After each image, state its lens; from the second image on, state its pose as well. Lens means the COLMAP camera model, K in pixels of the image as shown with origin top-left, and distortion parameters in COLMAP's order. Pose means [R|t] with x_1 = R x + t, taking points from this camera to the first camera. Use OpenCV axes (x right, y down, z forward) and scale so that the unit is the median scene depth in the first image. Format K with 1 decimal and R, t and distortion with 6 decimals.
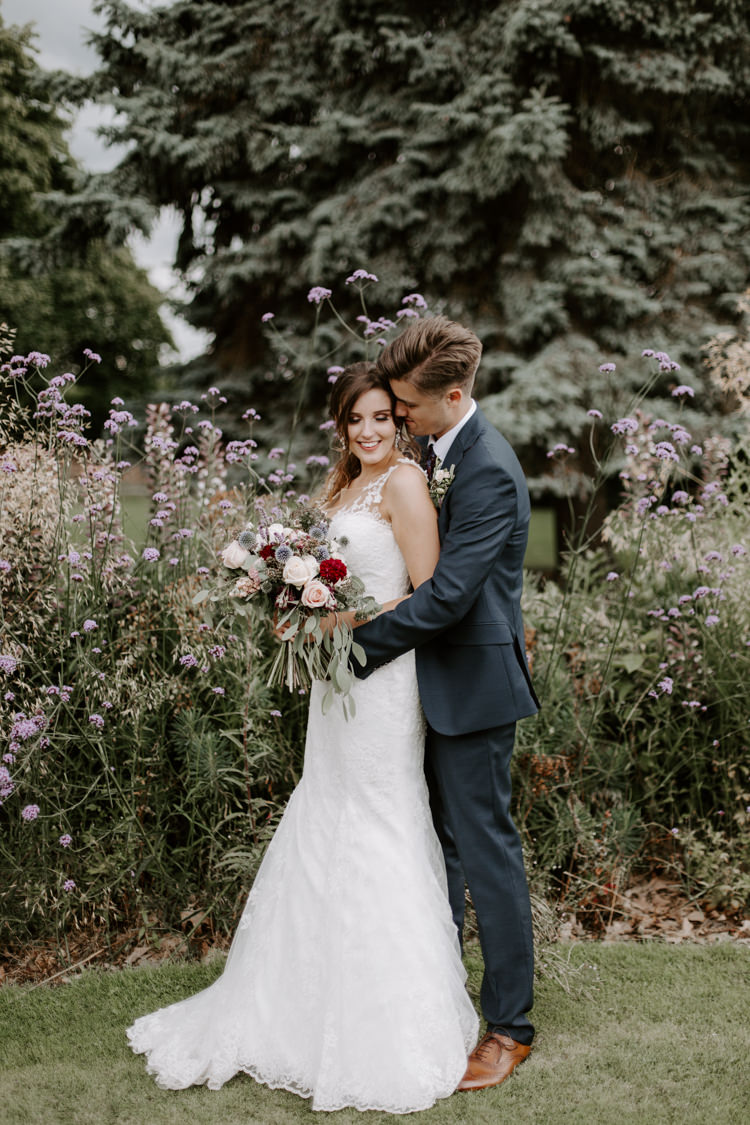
lens RADIAL K [[1574.6, 0, 381.1], [0, 1574.6, 558.8], [0, 0, 1]] dist [-0.015605, -0.054202]
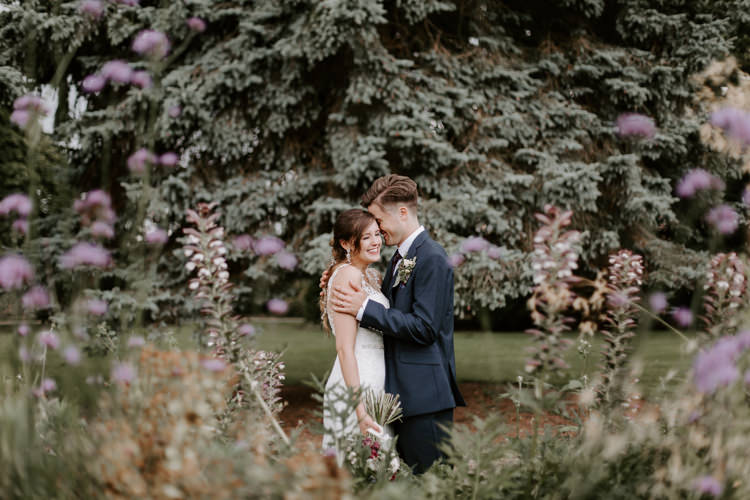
lens RADIAL K [[1061.5, 0, 375.0], [0, 1061.5, 250.0], [0, 0, 1]] dist [-0.018914, 0.010640]
pose [[0.991803, -0.007401, 0.127562, 0.010818], [0.020907, 0.994267, -0.104865, -0.013053], [-0.126055, 0.106672, 0.986271, 0.250083]]
